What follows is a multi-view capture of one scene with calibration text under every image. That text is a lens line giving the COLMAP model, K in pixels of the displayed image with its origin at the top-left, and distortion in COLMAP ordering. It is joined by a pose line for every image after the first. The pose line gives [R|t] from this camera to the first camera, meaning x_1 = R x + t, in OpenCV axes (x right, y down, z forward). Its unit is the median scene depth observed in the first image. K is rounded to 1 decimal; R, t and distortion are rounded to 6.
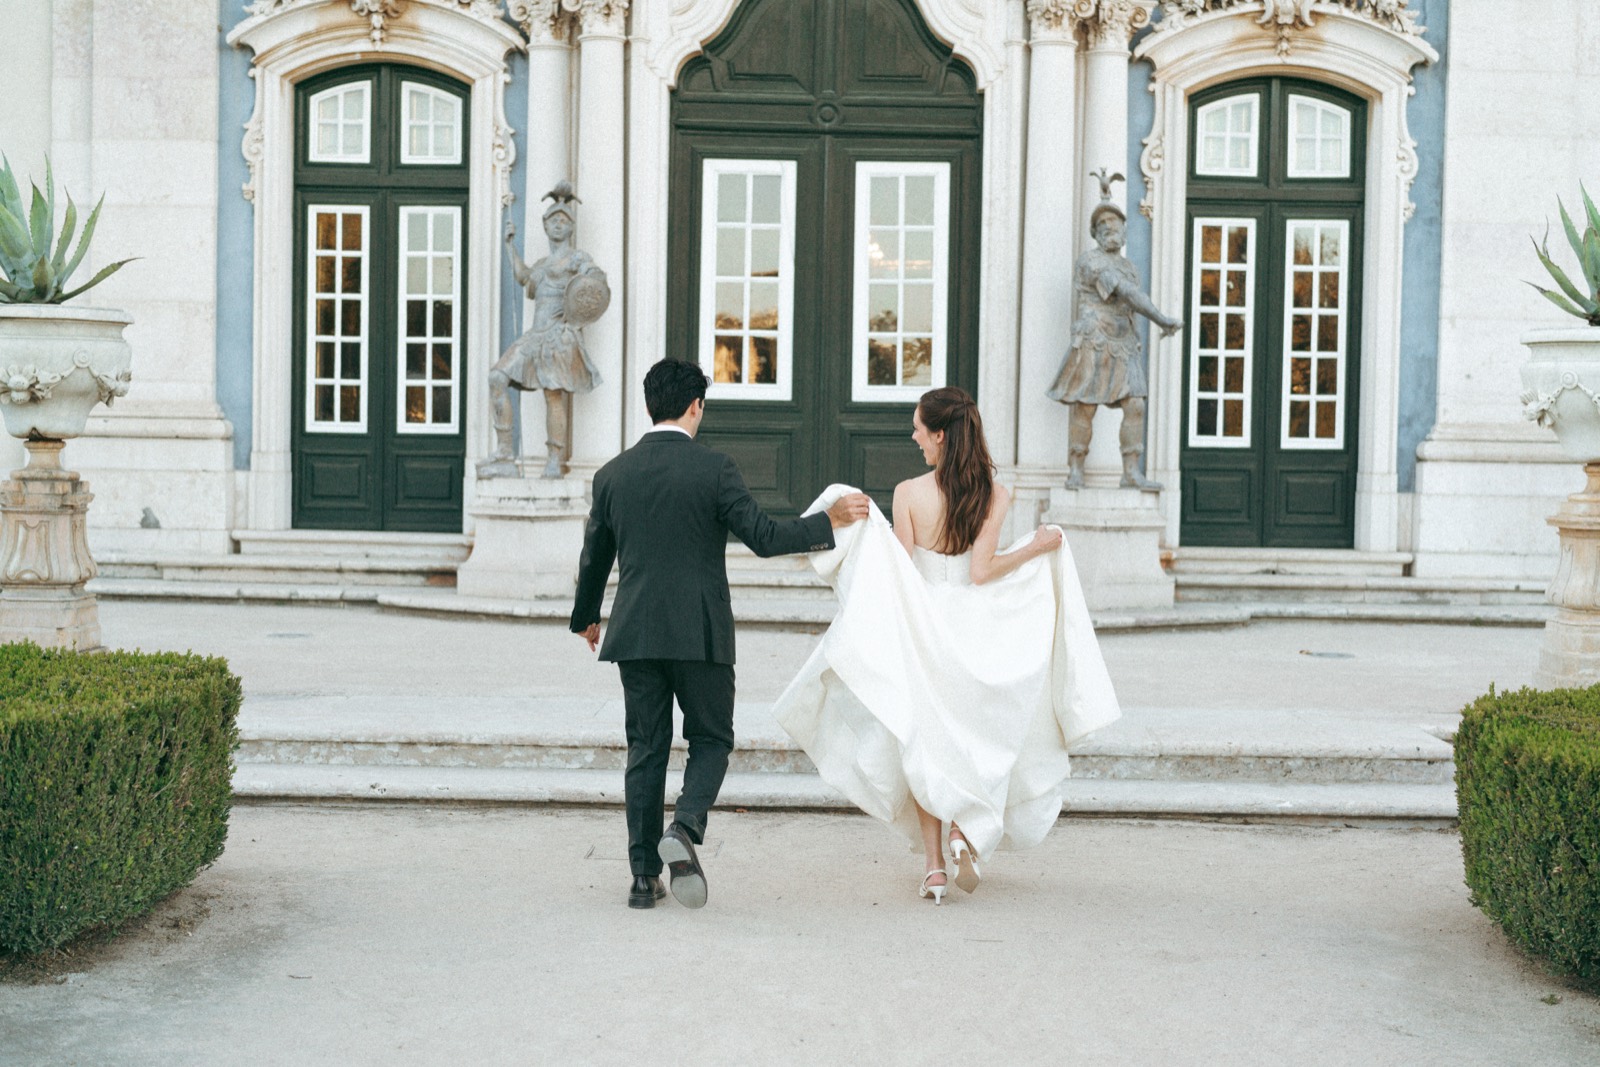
lens RADIAL K [[2271.2, 0, 800.6], [0, 2271.2, 532.3], [0, 0, 1]] dist [-0.005406, 0.000000]
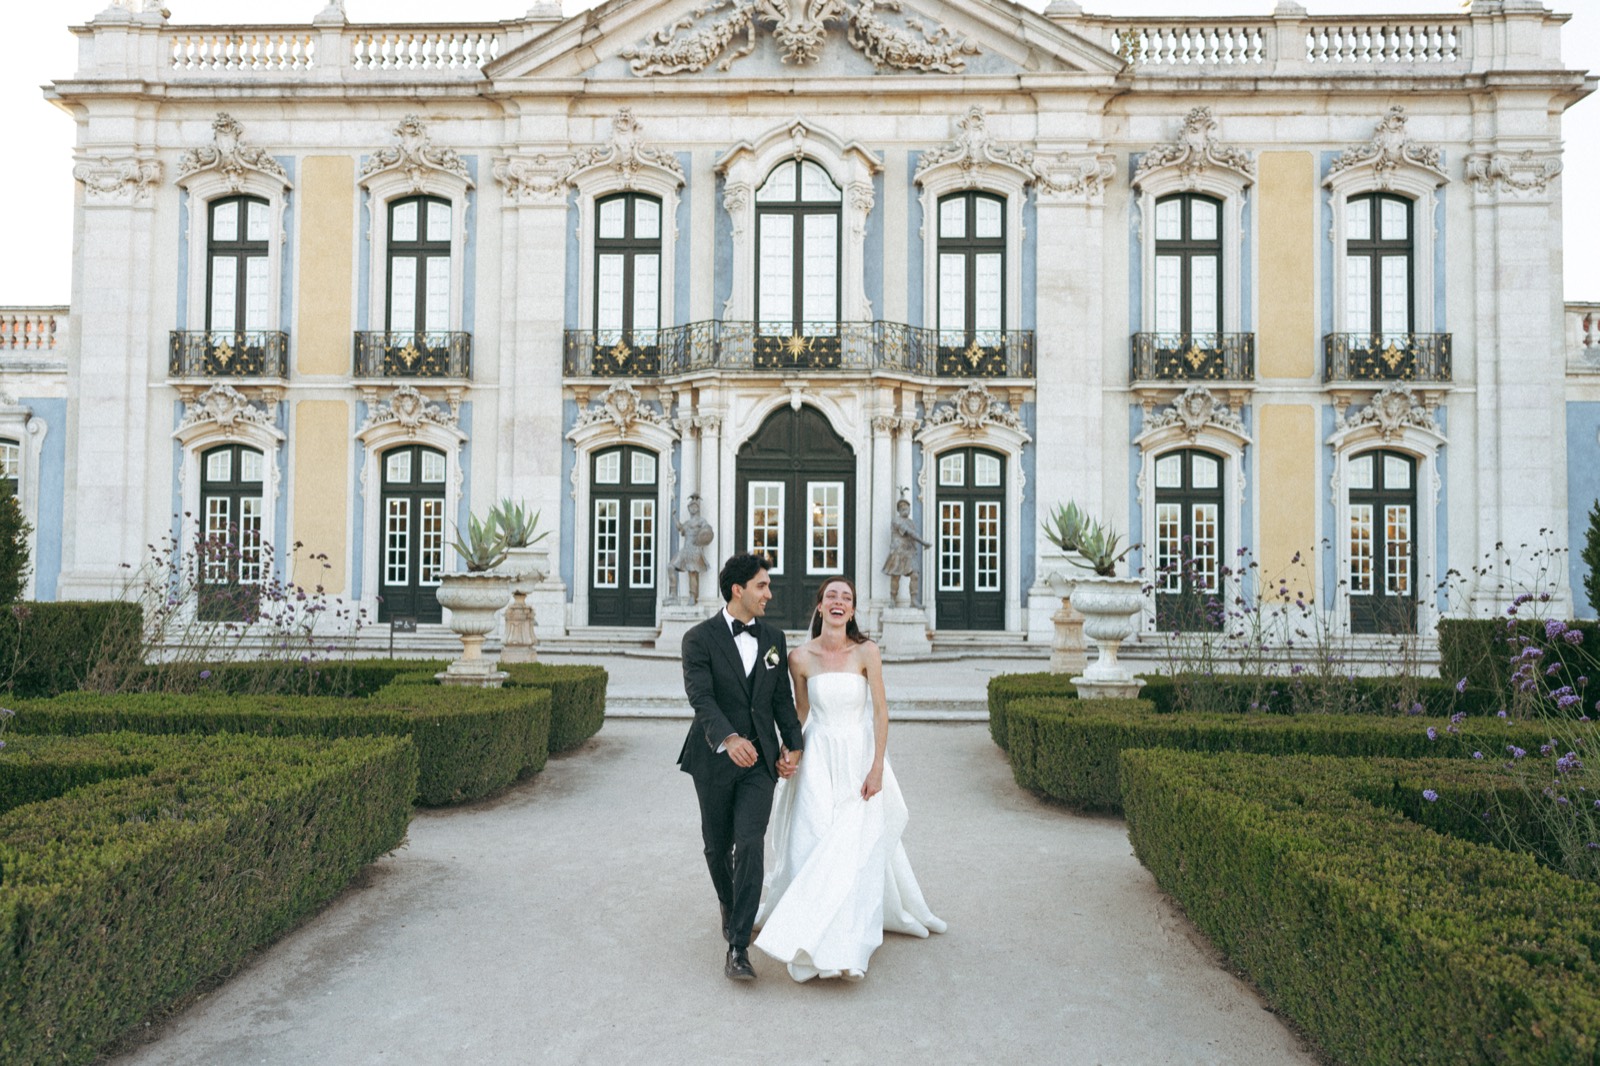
lens RADIAL K [[1113.4, 0, 796.9], [0, 1113.4, 537.8], [0, 0, 1]] dist [-0.012709, 0.000654]
pose [[0.999956, -0.006964, 0.006269, 0.003821], [0.007434, 0.996888, -0.078479, 0.000057], [-0.005703, 0.078522, 0.996896, -0.262346]]
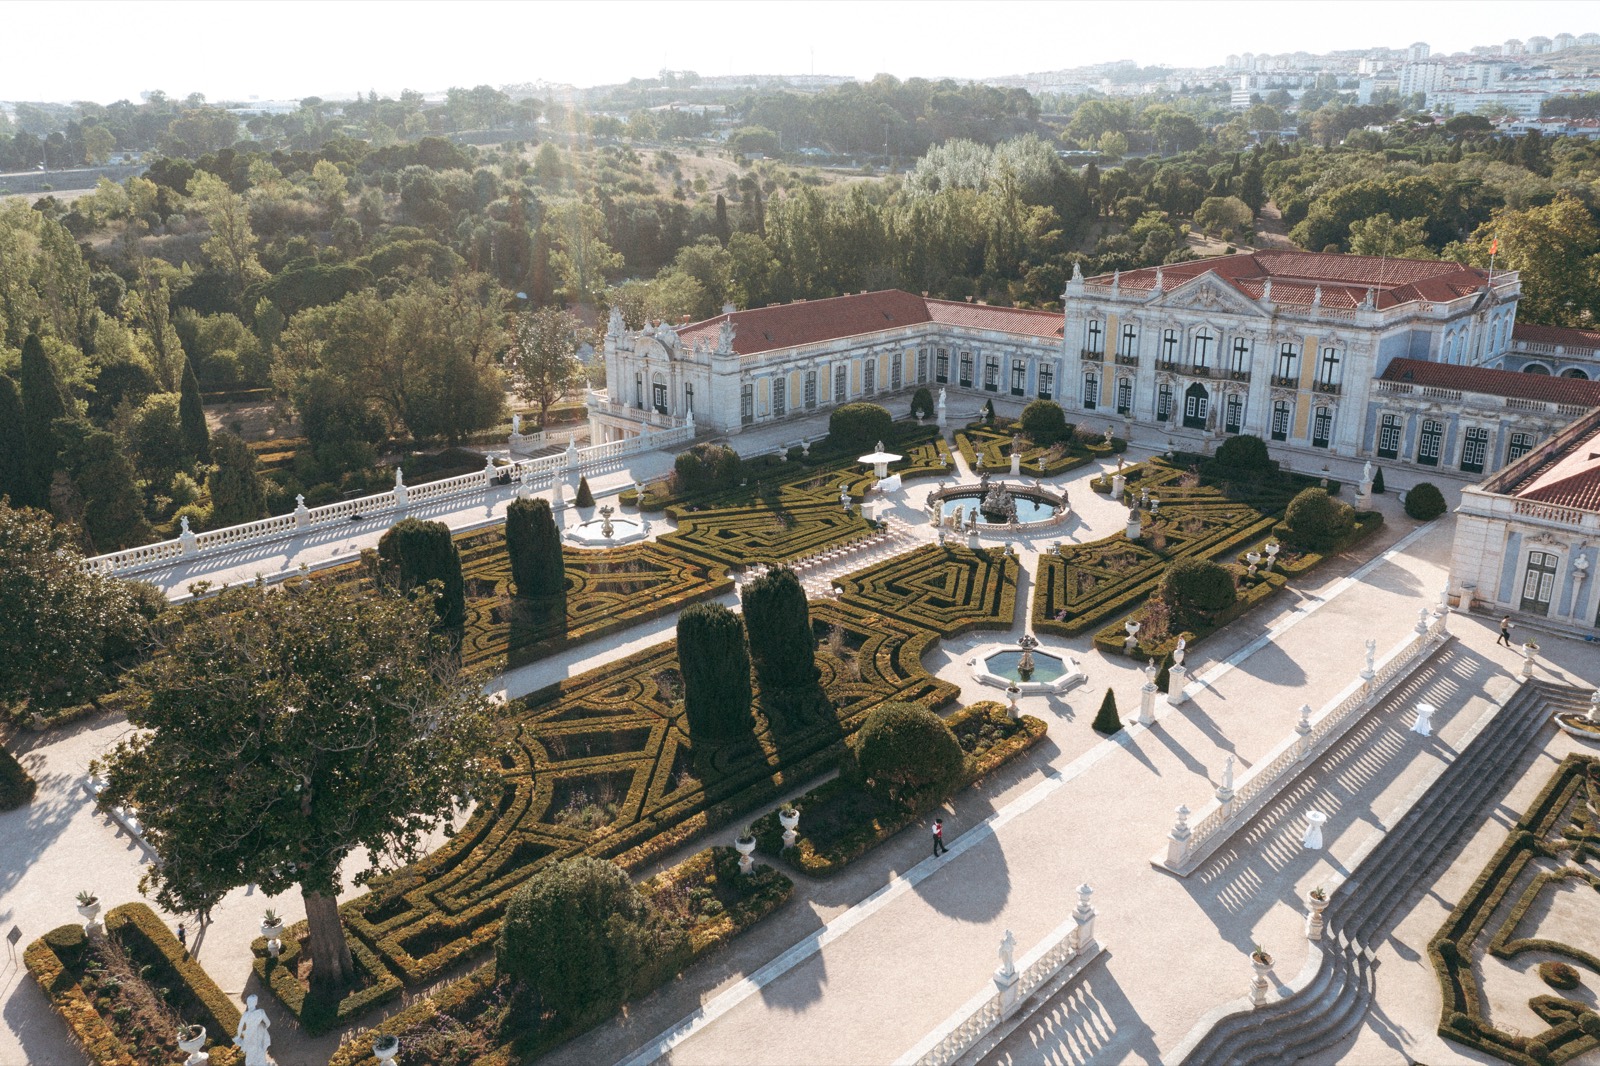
lens RADIAL K [[1286.2, 0, 801.2], [0, 1286.2, 533.5], [0, 0, 1]] dist [-0.002450, -0.000576]
pose [[0.755335, 0.182245, -0.629488, 2.931746], [-0.022078, 0.967086, 0.253492, -1.181829], [0.654967, -0.177573, 0.734497, -5.698923]]
